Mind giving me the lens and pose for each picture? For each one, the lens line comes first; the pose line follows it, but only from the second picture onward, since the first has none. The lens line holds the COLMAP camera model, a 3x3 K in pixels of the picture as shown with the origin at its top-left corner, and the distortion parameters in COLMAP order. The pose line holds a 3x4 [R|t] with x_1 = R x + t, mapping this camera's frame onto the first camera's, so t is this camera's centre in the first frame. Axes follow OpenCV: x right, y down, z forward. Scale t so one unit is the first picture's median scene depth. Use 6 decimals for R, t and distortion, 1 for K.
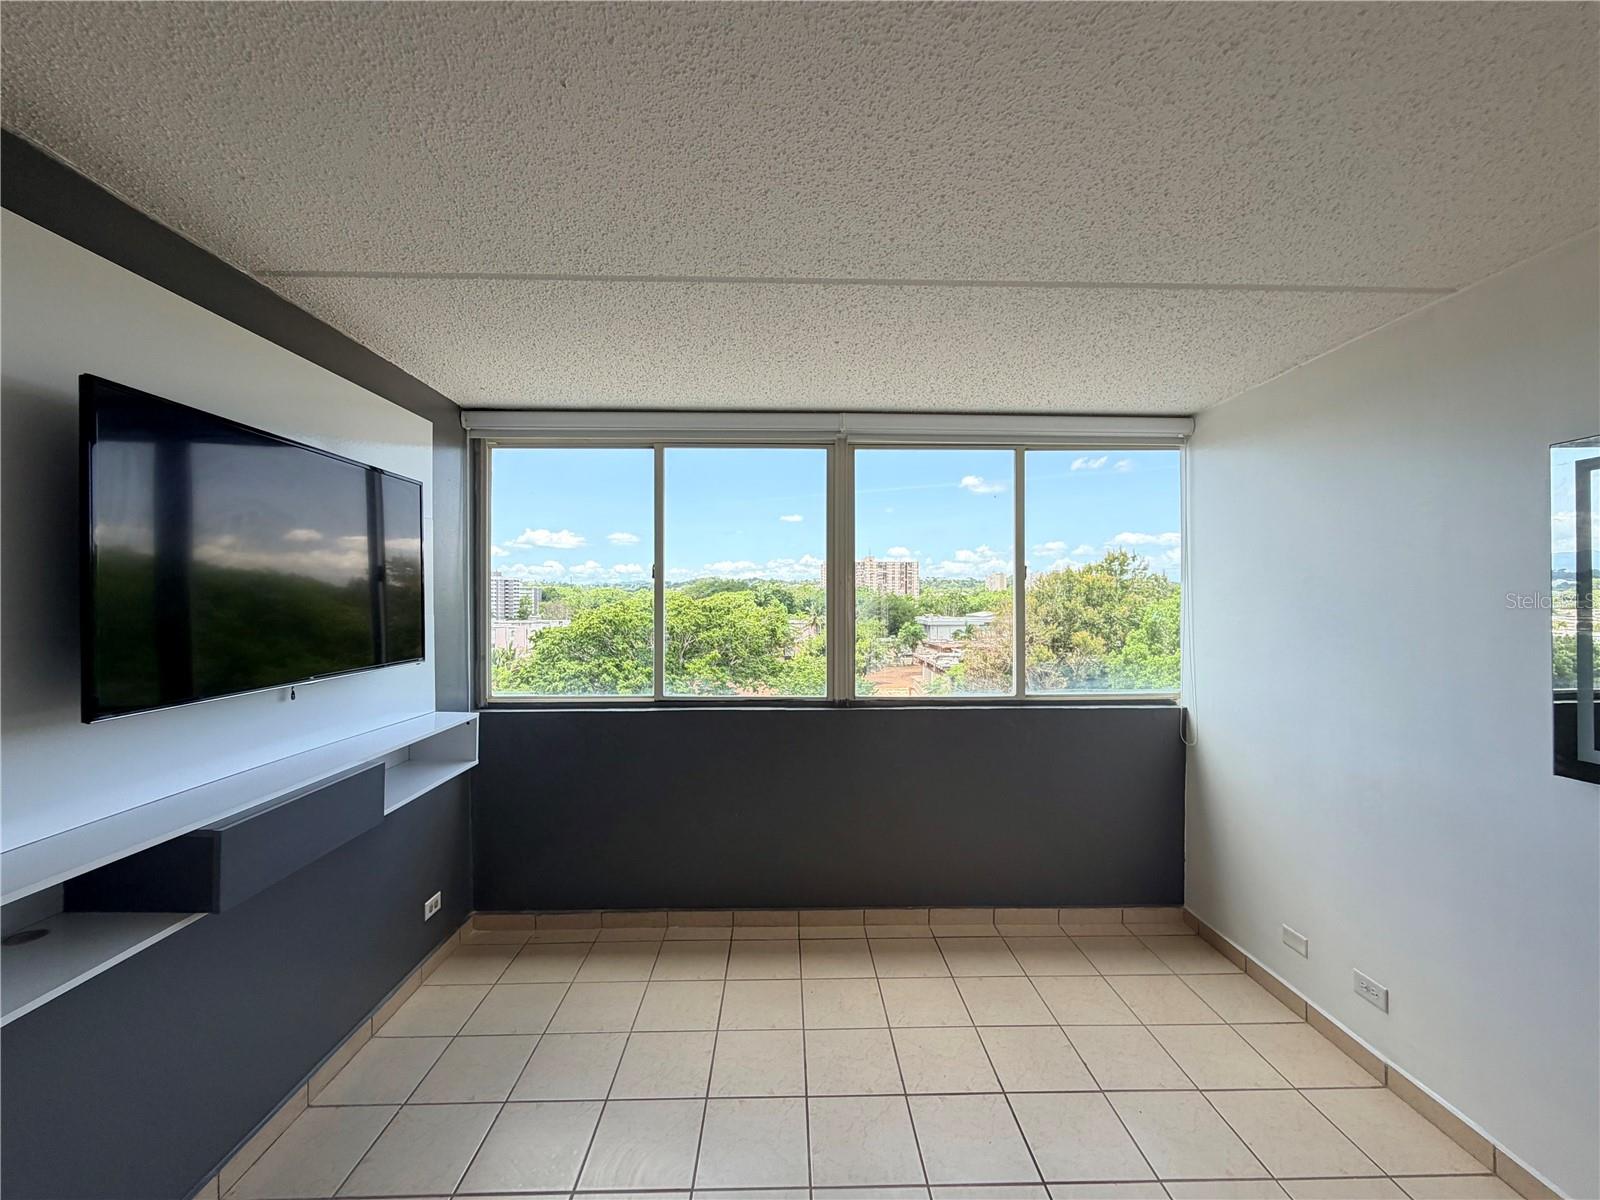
lens RADIAL K [[642.9, 0, 800.6], [0, 642.9, 602.5], [0, 0, 1]] dist [0.000403, -0.000771]
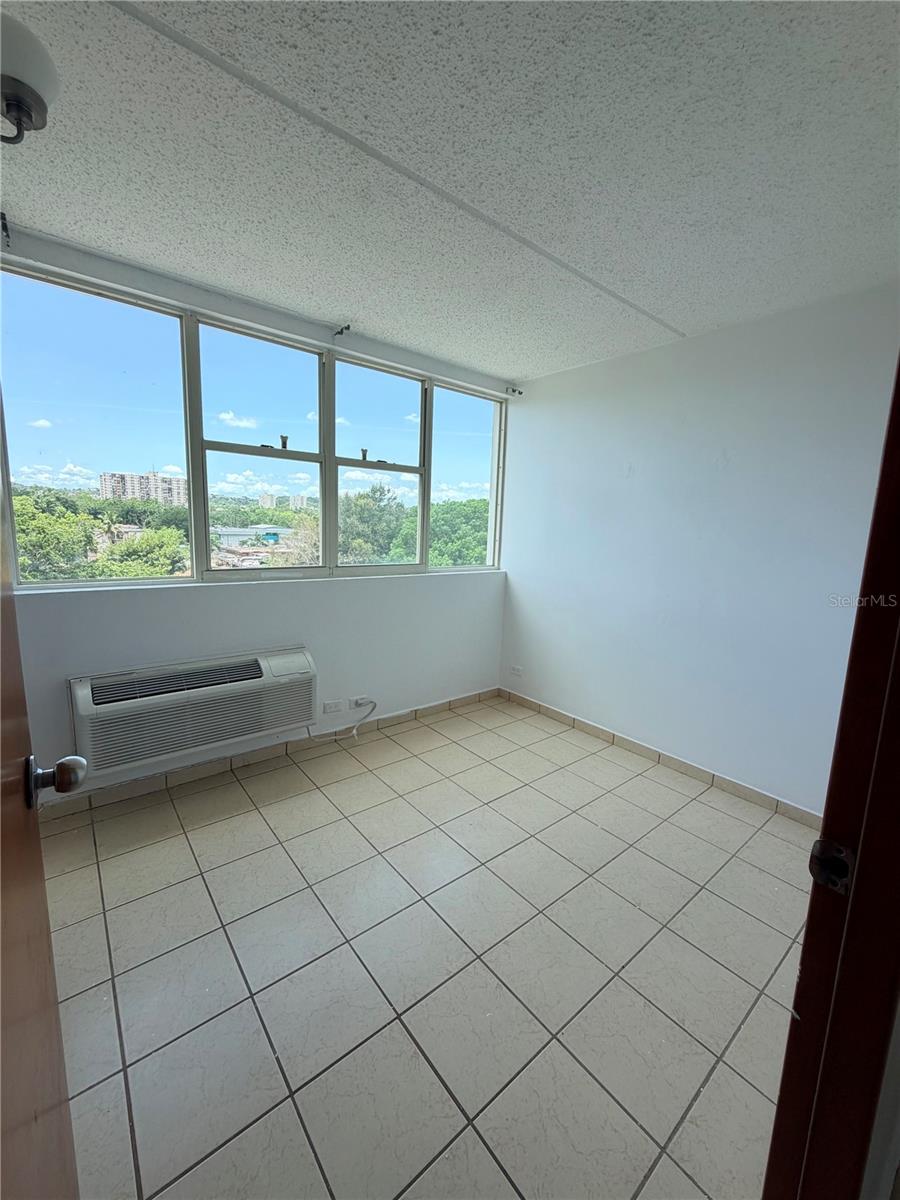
lens RADIAL K [[482.2, 0, 450.2], [0, 482.2, 597.4], [0, 0, 1]] dist [0.000403, -0.000771]
pose [[0.784434, -0.066113, 0.616679, -0.074144], [-0.034674, 0.988072, 0.150036, 0.002456], [-0.619243, -0.139076, 0.772785, 0.013511]]
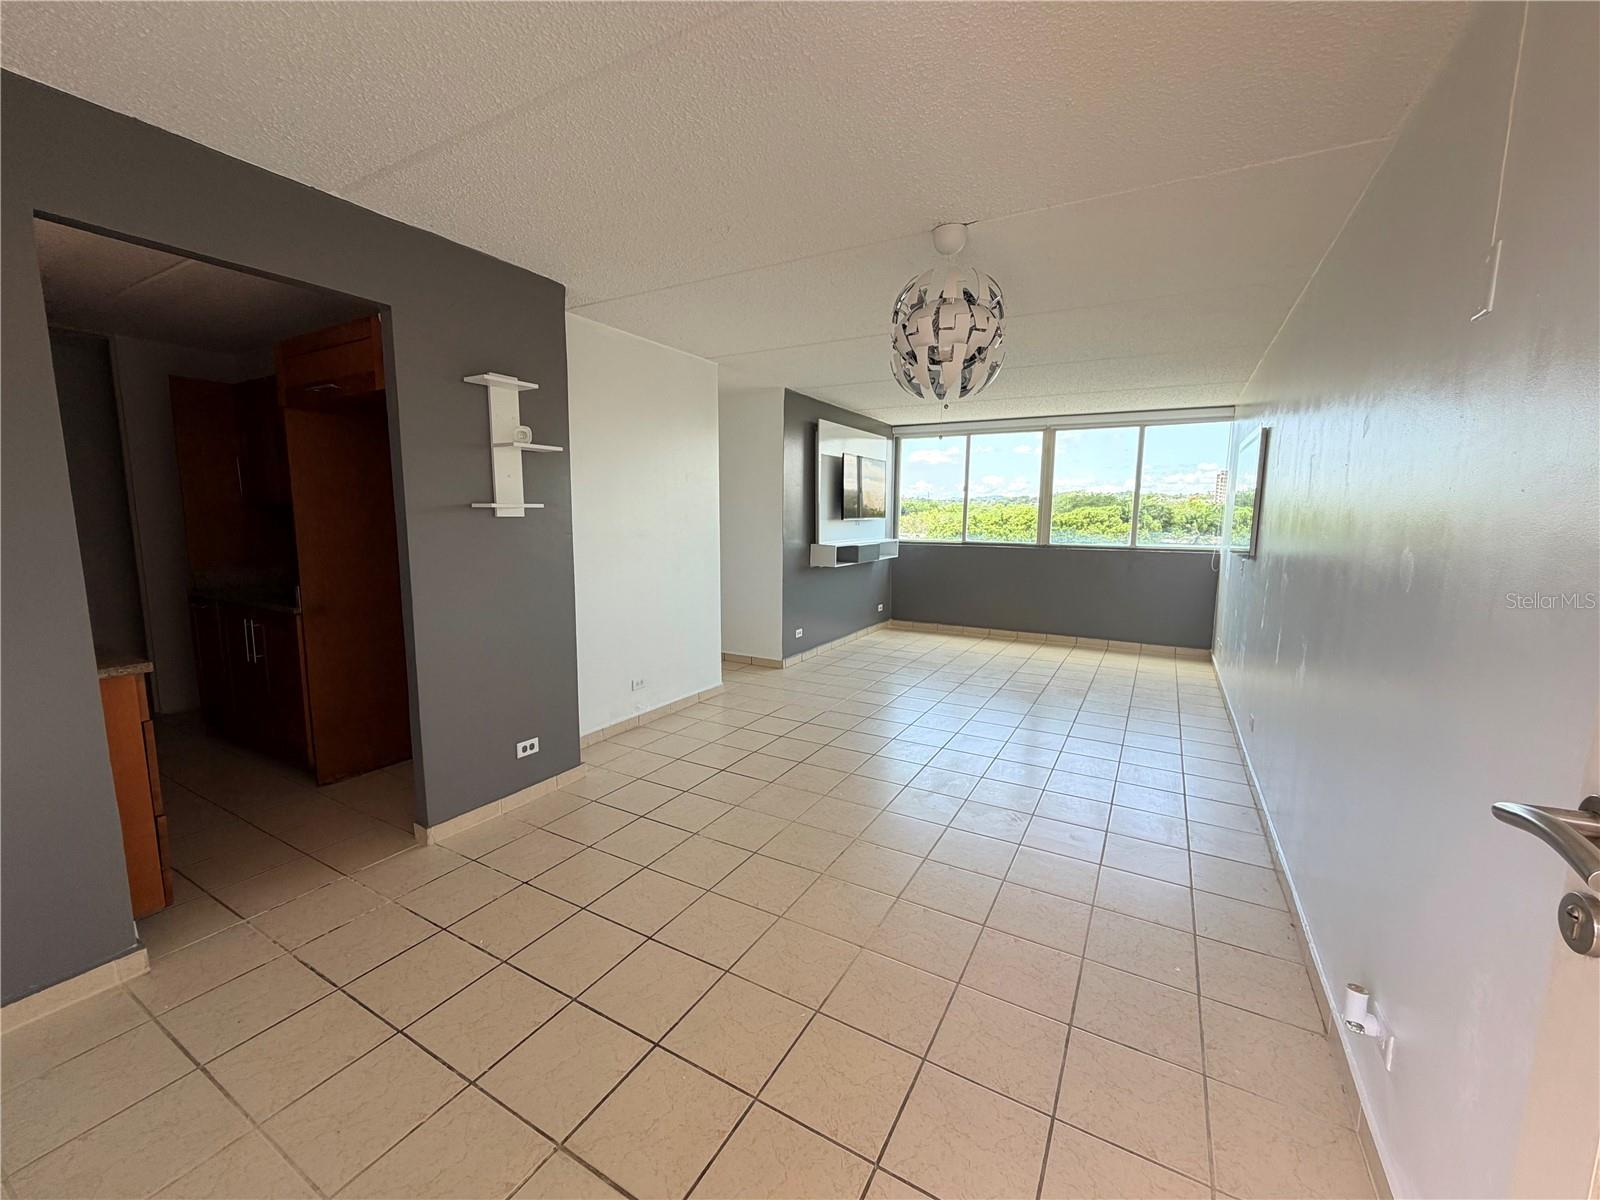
lens RADIAL K [[642.9, 0, 804.7], [0, 642.9, 600.8], [0, 0, 1]] dist [0.000403, -0.000771]
pose [[0.863136, 0.074575, -0.499435, 0.478392], [-0.009852, 0.991334, 0.130999, 0.057565], [0.504876, -0.108150, 0.856390, -1.370537]]
